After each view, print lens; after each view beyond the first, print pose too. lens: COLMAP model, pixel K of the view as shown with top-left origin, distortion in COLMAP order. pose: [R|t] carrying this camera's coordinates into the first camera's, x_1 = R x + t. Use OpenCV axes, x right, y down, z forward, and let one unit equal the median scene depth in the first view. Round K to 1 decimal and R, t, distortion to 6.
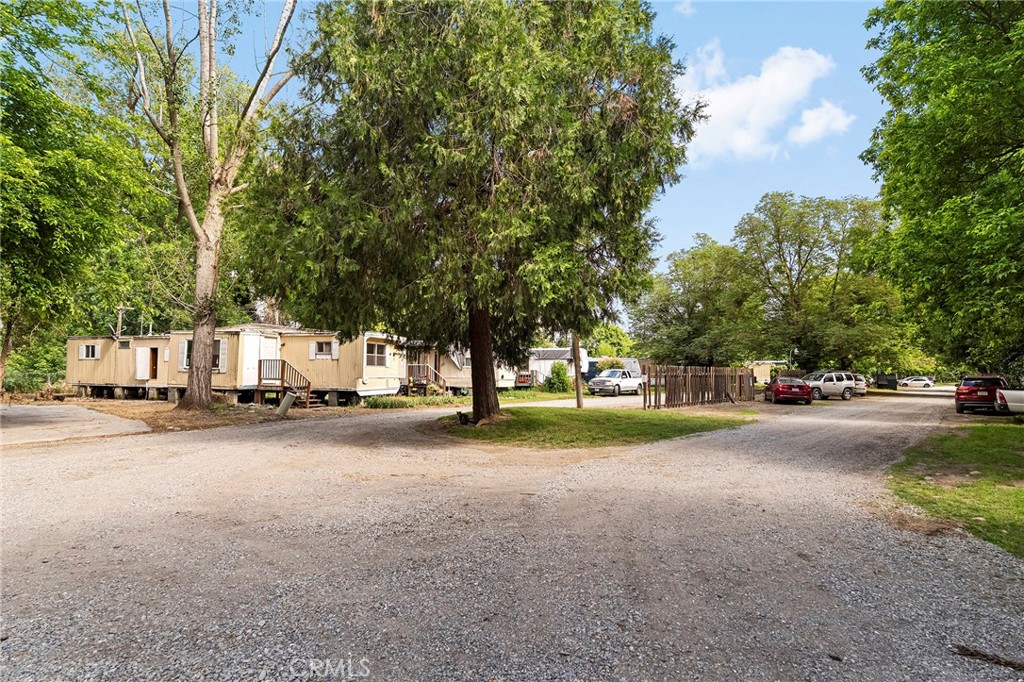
lens RADIAL K [[534.0, 0, 512.7], [0, 534.0, 342.1], [0, 0, 1]] dist [-0.007366, 0.002411]
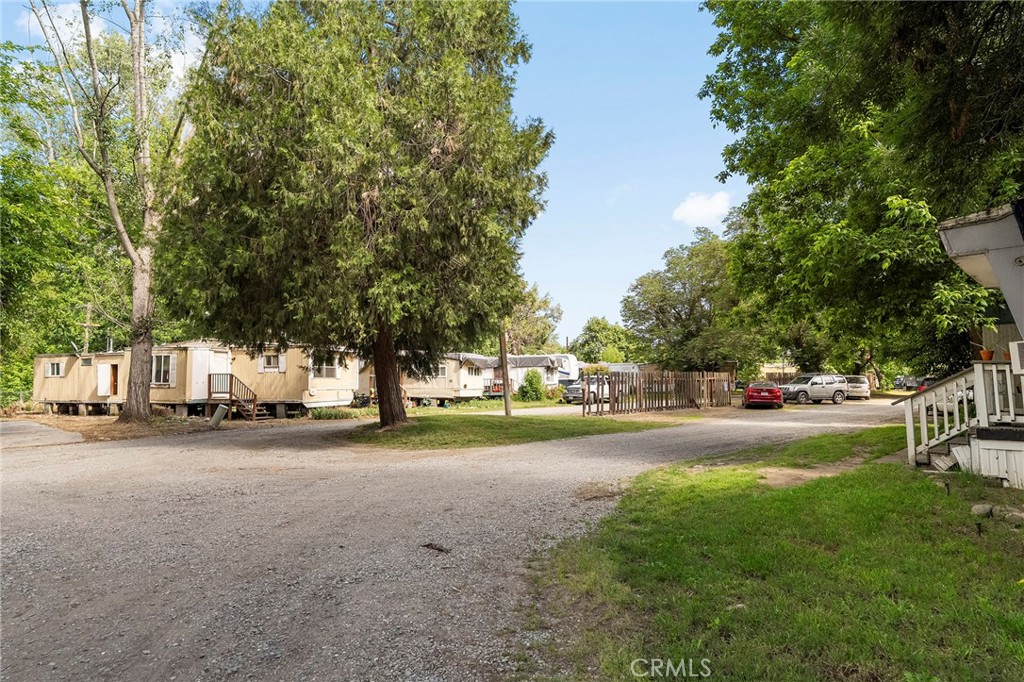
lens RADIAL K [[596.0, 0, 513.1], [0, 596.0, 345.3], [0, 0, 1]] dist [-0.003844, -0.009480]
pose [[0.998686, -0.022678, -0.045950, 0.160712], [0.022507, 0.999738, -0.004240, -0.004098], [0.046034, 0.003201, 0.998935, -0.113221]]
